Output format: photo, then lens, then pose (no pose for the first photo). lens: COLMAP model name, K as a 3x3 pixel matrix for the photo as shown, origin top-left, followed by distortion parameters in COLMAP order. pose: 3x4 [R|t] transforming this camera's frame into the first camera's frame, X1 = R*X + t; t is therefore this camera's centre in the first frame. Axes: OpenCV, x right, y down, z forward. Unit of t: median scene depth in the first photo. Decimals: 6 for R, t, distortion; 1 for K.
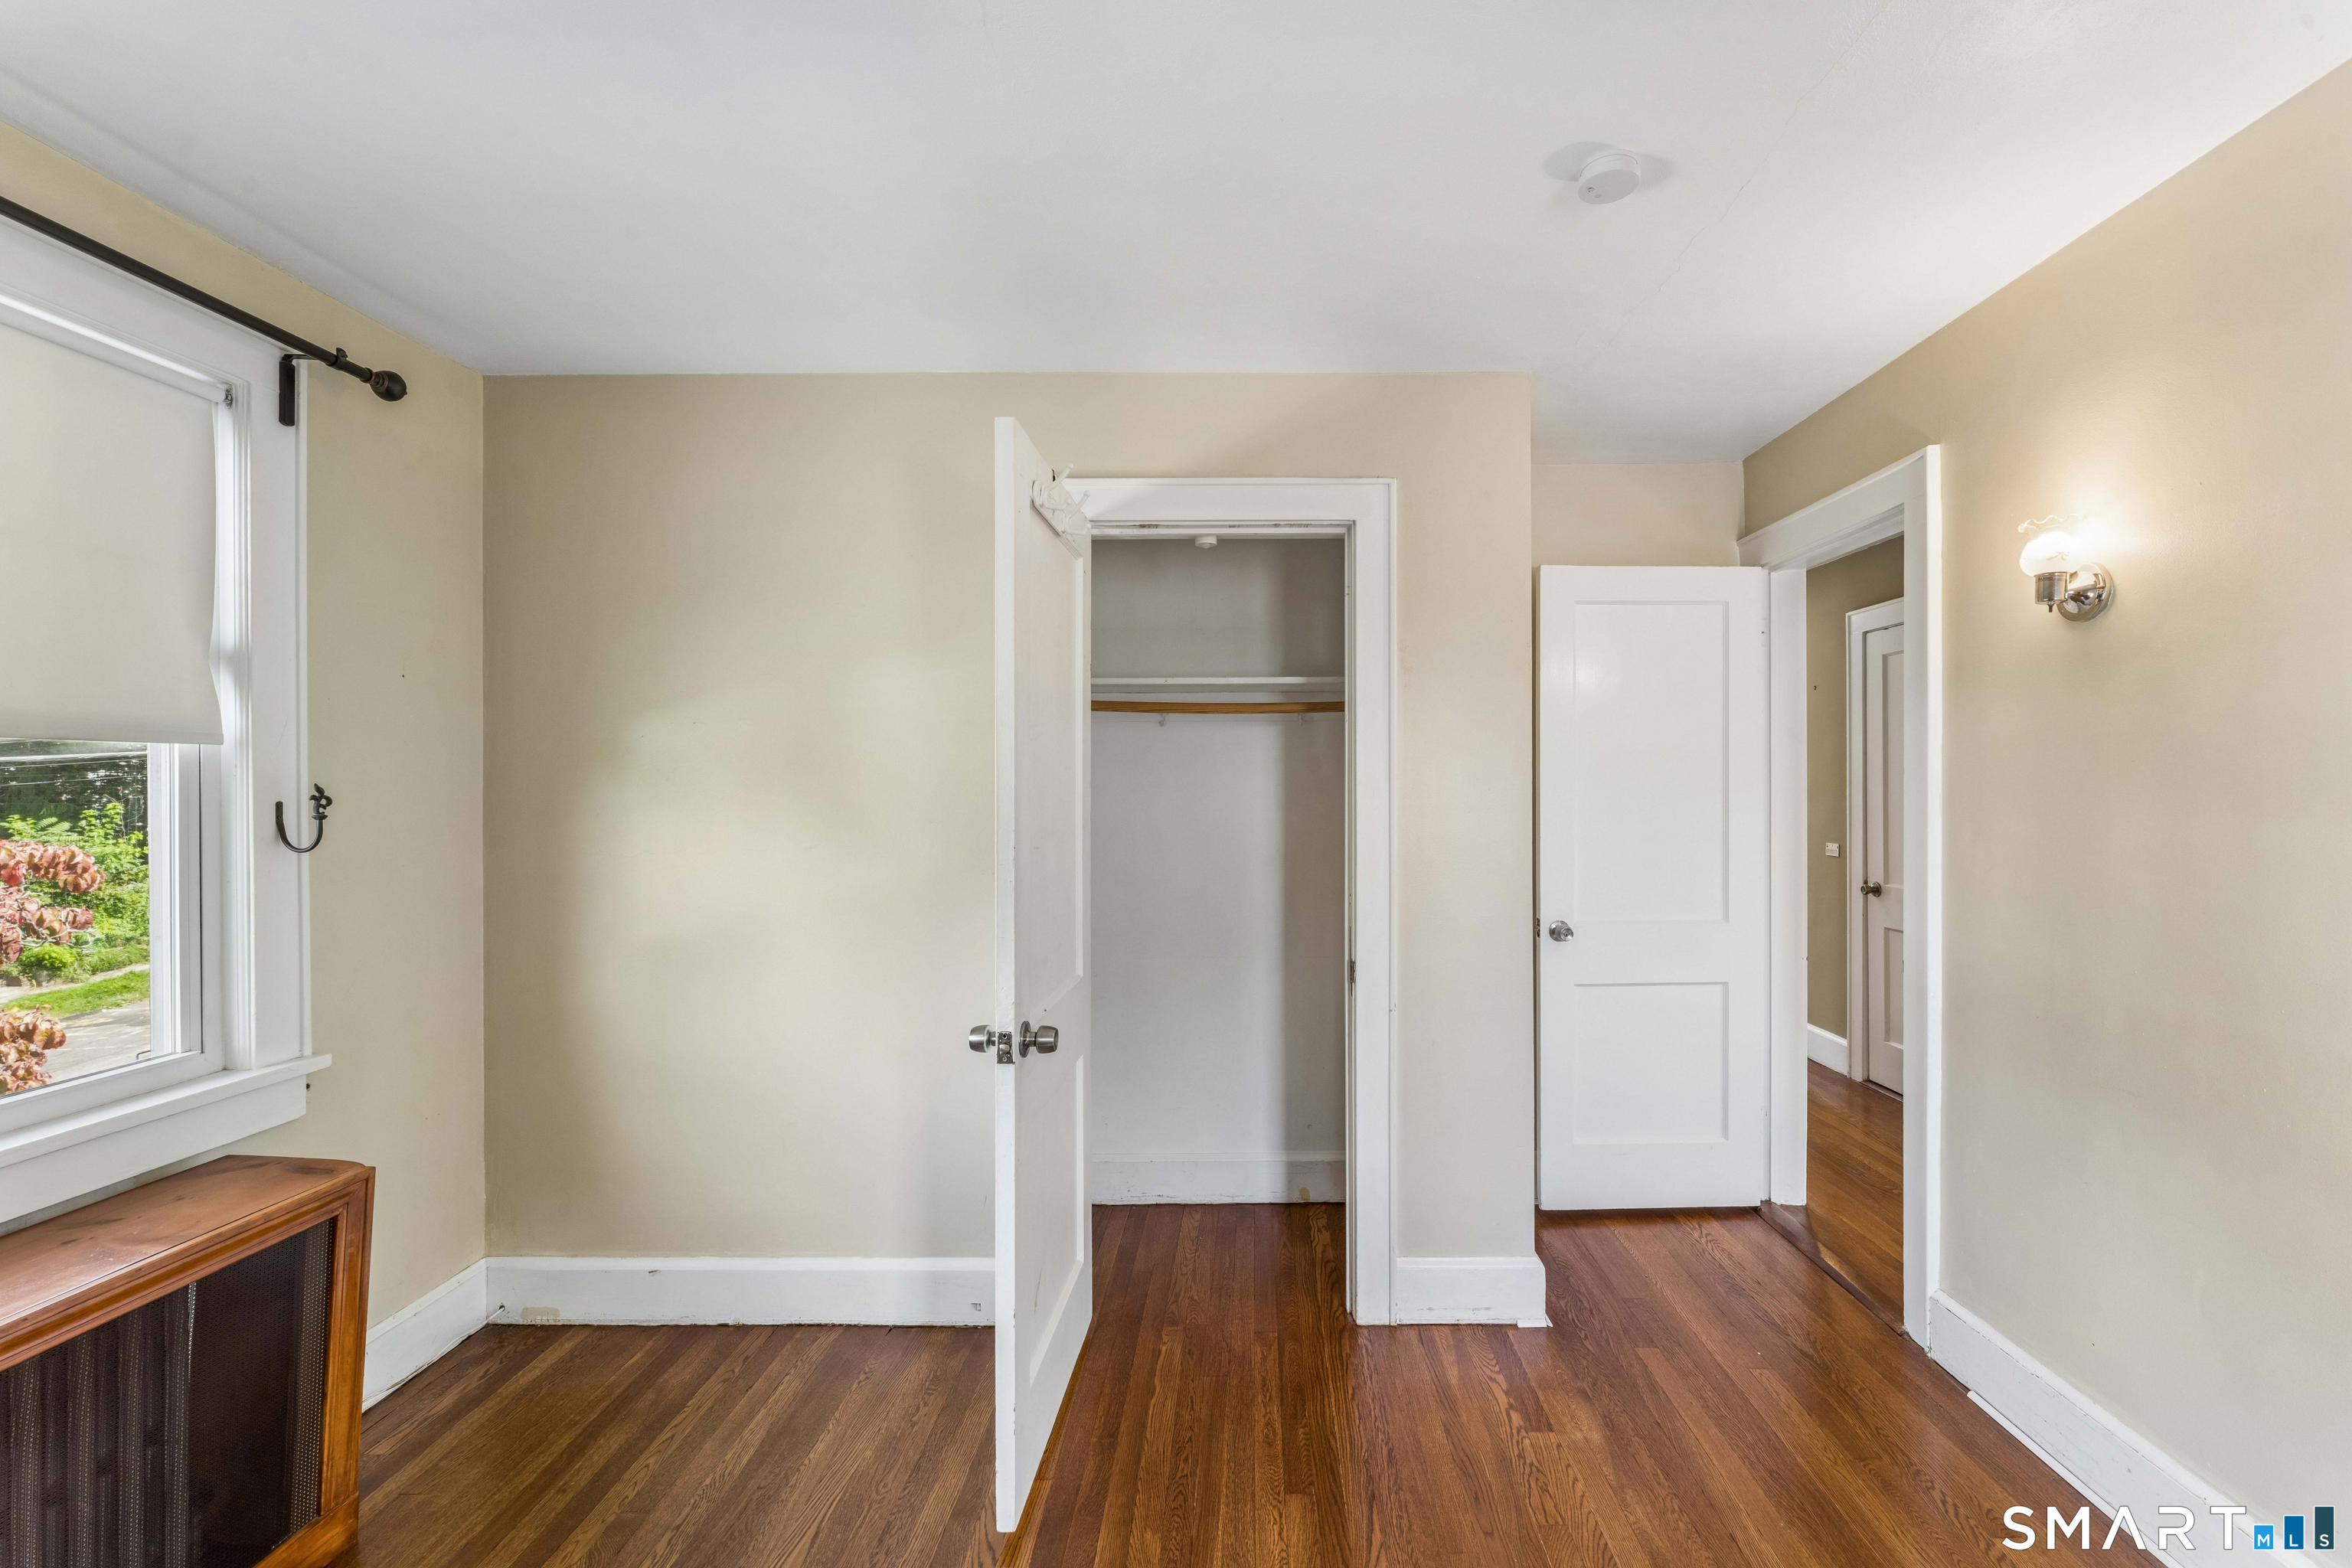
lens RADIAL K [[954.0, 0, 1164.2], [0, 954.0, 754.3], [0, 0, 1]] dist [-0.003246, -0.000541]
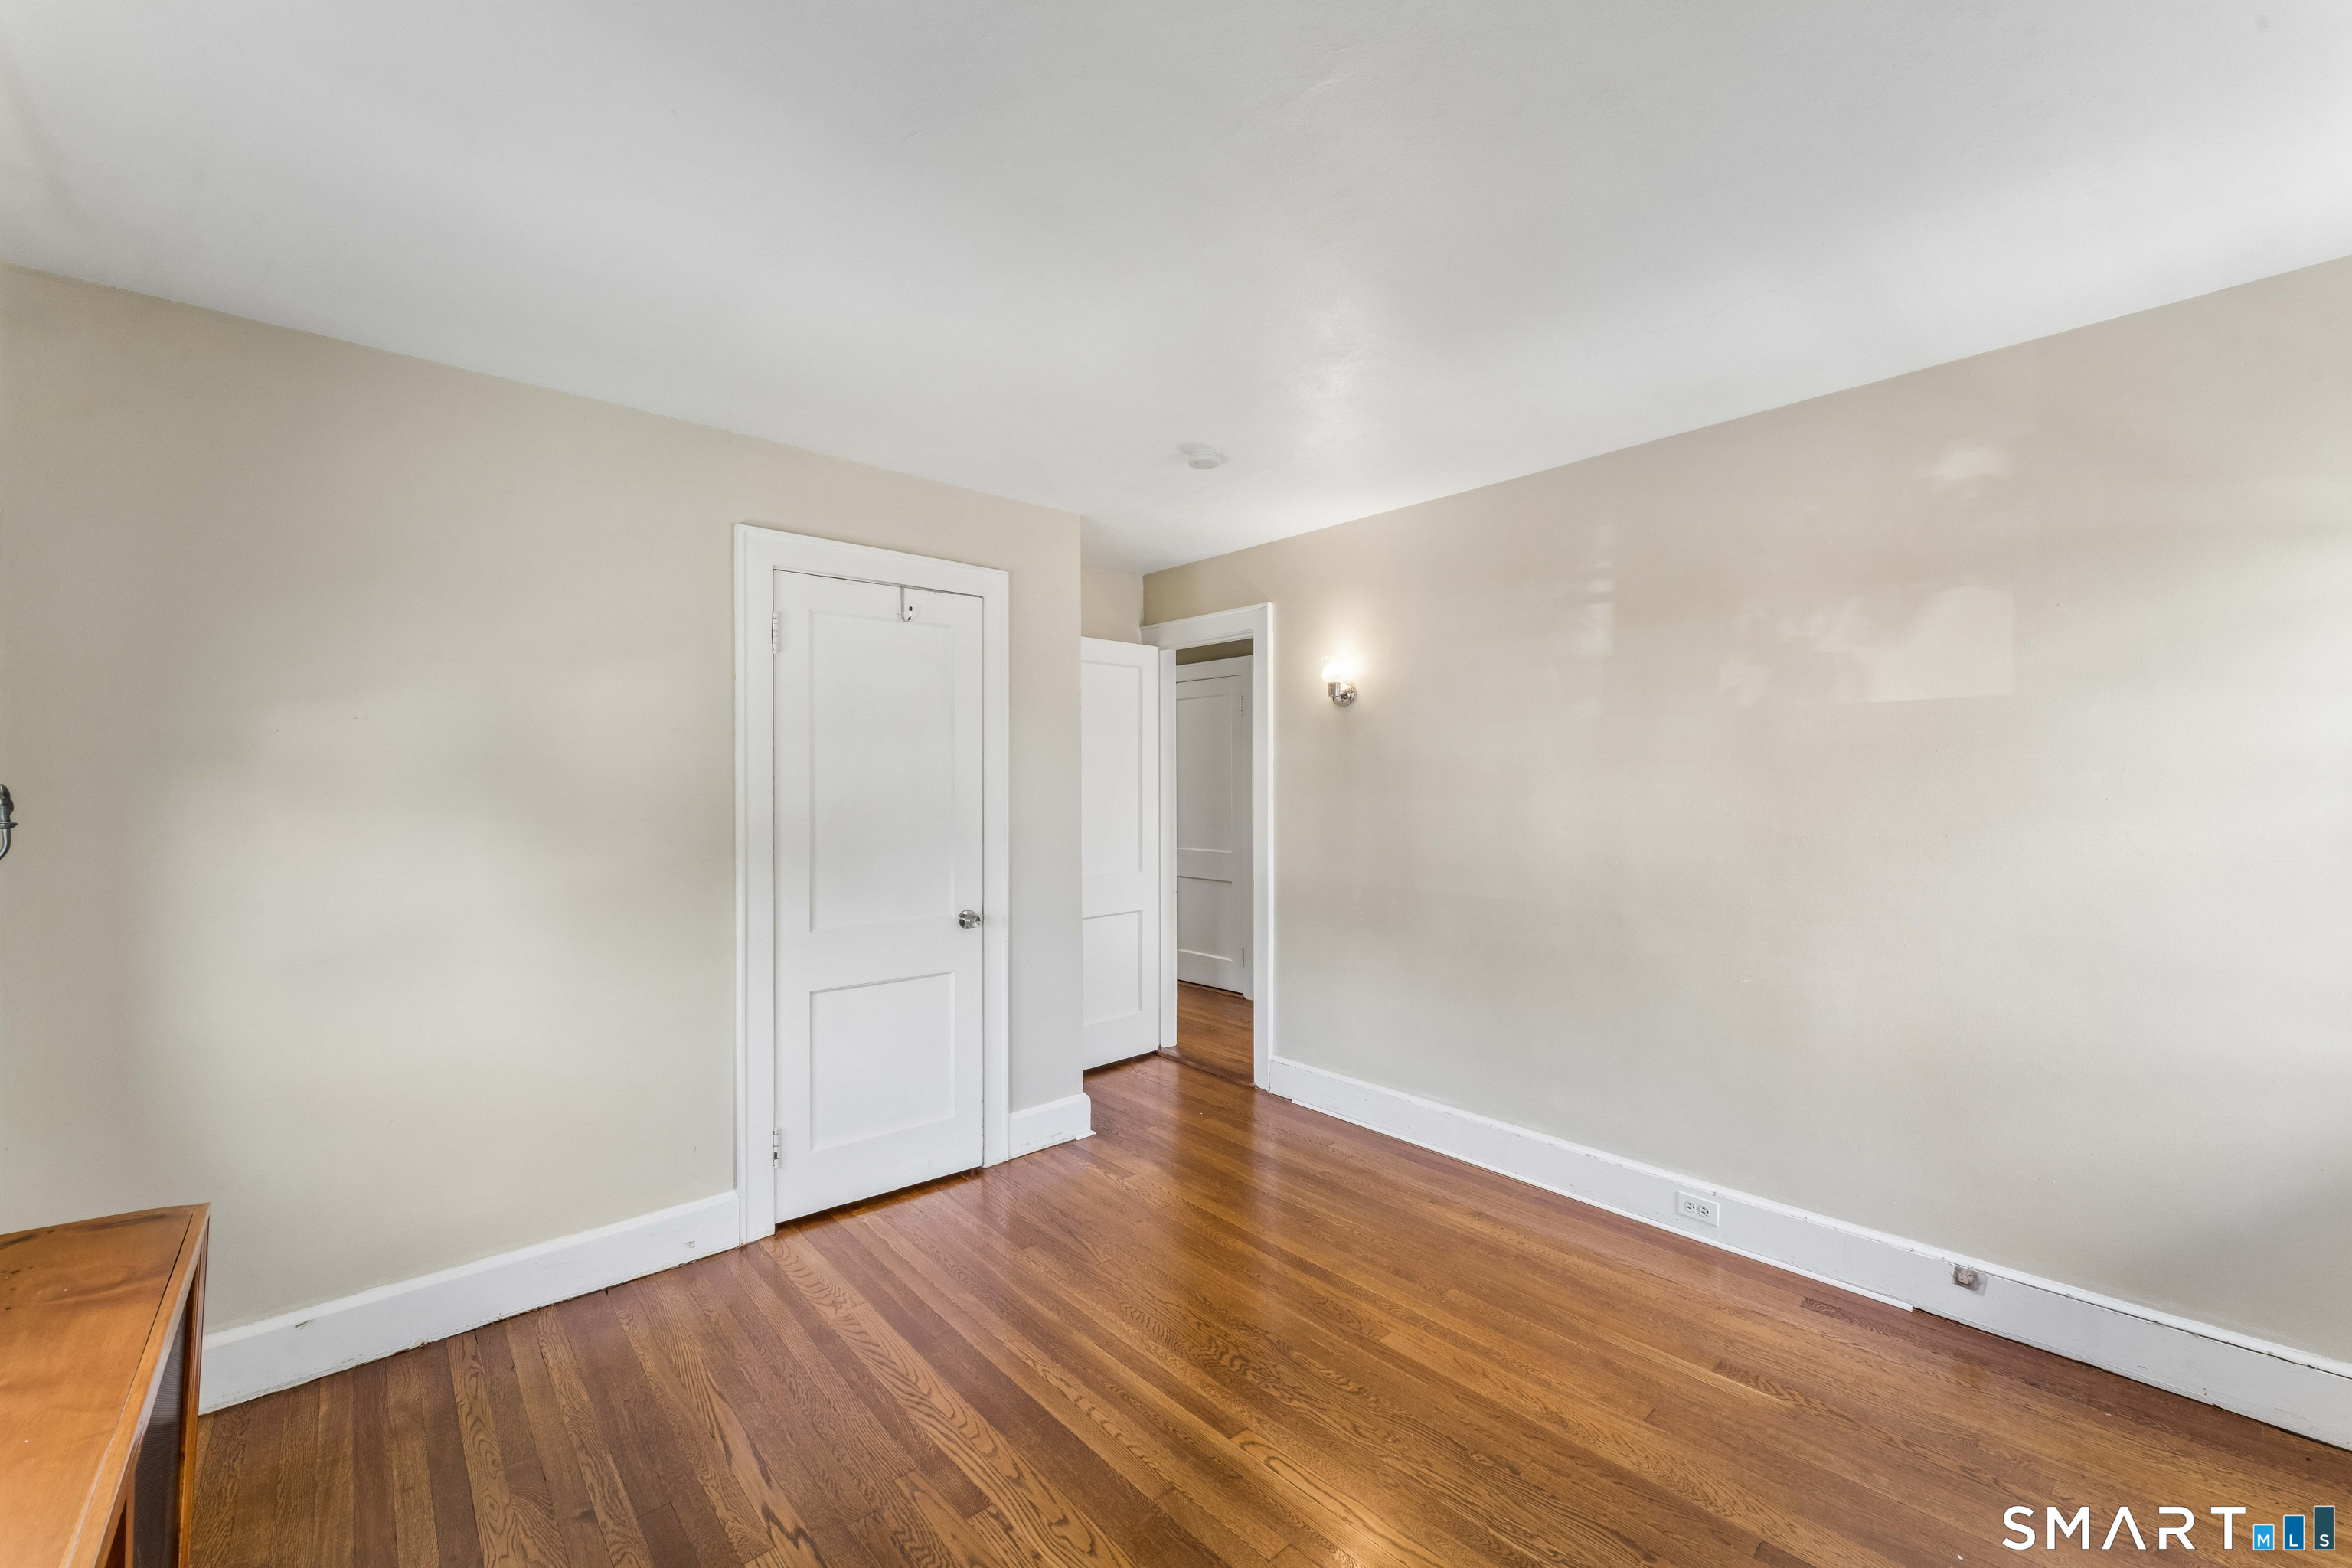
lens RADIAL K [[954.0, 0, 1164.2], [0, 954.0, 754.3], [0, 0, 1]] dist [-0.003246, -0.000541]
pose [[0.736671, 0.021268, 0.675917, -0.579245], [-0.017349, 0.999771, -0.012550, -0.002015], [-0.676029, -0.002482, 0.736871, -0.223112]]
